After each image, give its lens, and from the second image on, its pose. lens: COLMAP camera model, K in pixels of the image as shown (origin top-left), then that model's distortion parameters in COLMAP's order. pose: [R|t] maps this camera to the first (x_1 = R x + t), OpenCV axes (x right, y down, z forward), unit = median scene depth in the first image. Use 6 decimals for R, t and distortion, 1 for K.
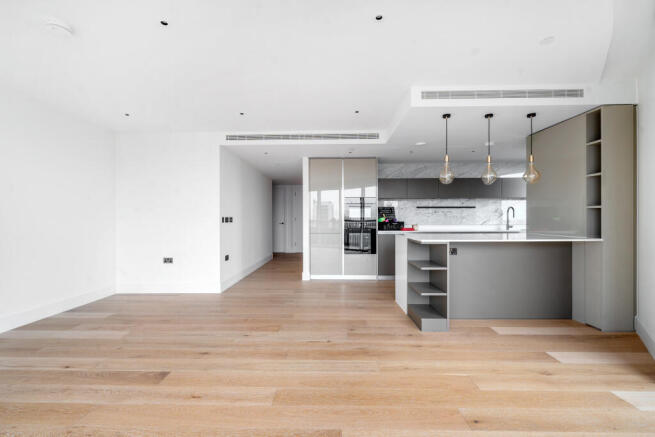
lens RADIAL K [[256.6, 0, 327.5], [0, 256.6, 218.5], [0, 0, 1]] dist [-0.000078, -0.000197]
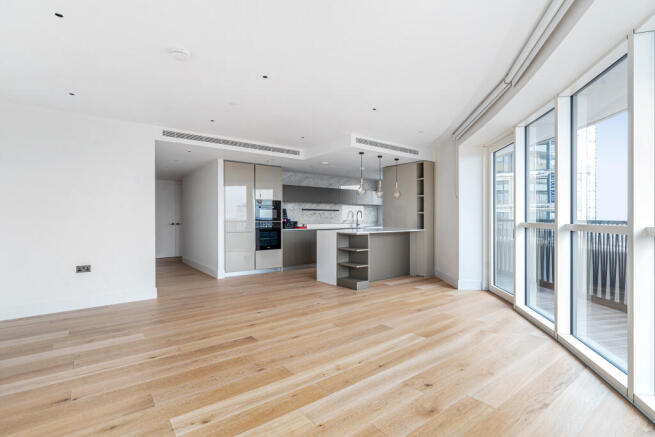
lens RADIAL K [[256.6, 0, 327.5], [0, 256.6, 218.5], [0, 0, 1]] dist [-0.000078, -0.000197]
pose [[0.822485, 0.002141, 0.568783, -0.540644], [-0.001907, 0.999998, -0.001007, 0.000097], [-0.568784, -0.000256, 0.822487, -0.153596]]
